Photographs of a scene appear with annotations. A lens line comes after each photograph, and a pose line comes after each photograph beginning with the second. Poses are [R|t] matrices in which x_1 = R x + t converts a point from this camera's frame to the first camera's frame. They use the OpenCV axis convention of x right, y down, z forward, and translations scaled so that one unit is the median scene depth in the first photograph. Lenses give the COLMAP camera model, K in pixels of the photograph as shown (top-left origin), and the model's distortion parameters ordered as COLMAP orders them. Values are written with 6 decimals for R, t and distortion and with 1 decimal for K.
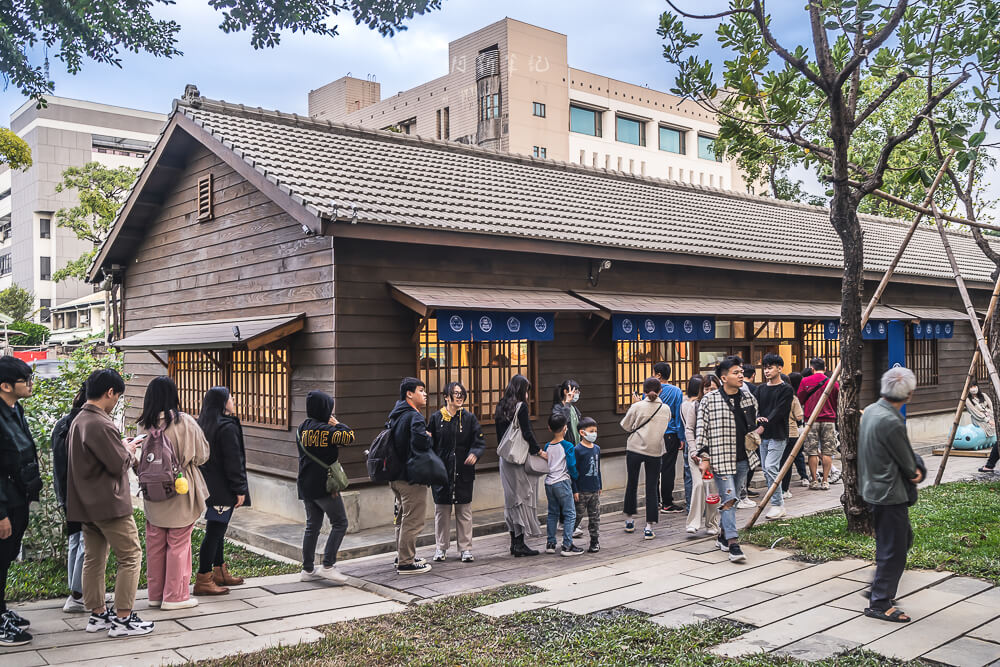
lens RADIAL K [[1176.8, 0, 500.0], [0, 1176.8, 333.5], [0, 0, 1]] dist [0.009636, 0.011761]
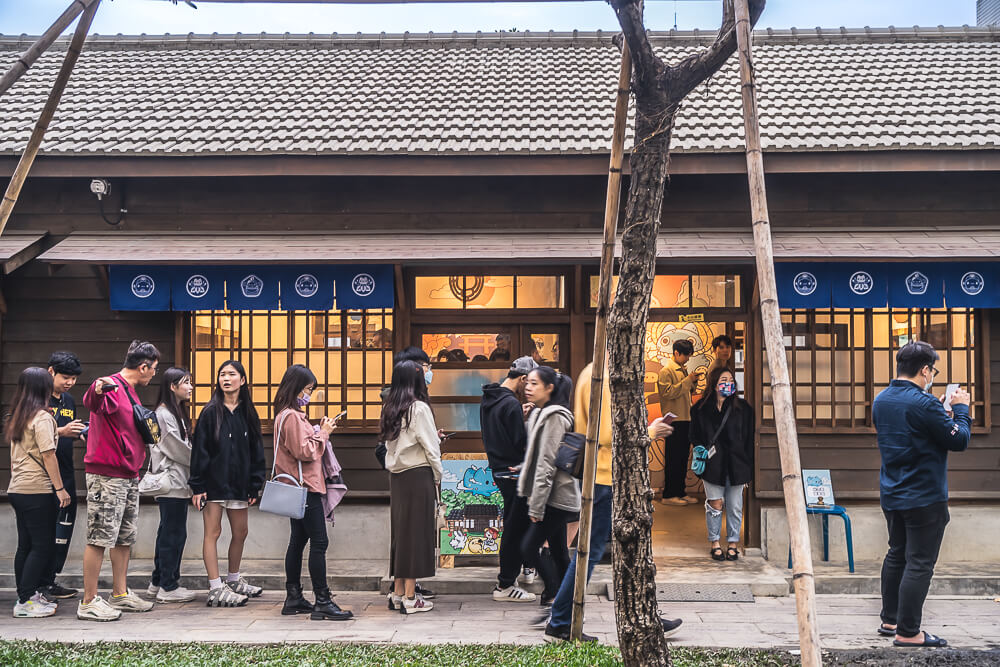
lens RADIAL K [[1176.8, 0, 500.0], [0, 1176.8, 333.5], [0, 0, 1]] dist [0.009636, 0.011761]
pose [[0.661977, 0.014211, -0.749390, 0.599623], [0.002957, 0.999763, 0.021571, 0.004244], [0.749518, -0.016495, 0.661778, 0.656277]]
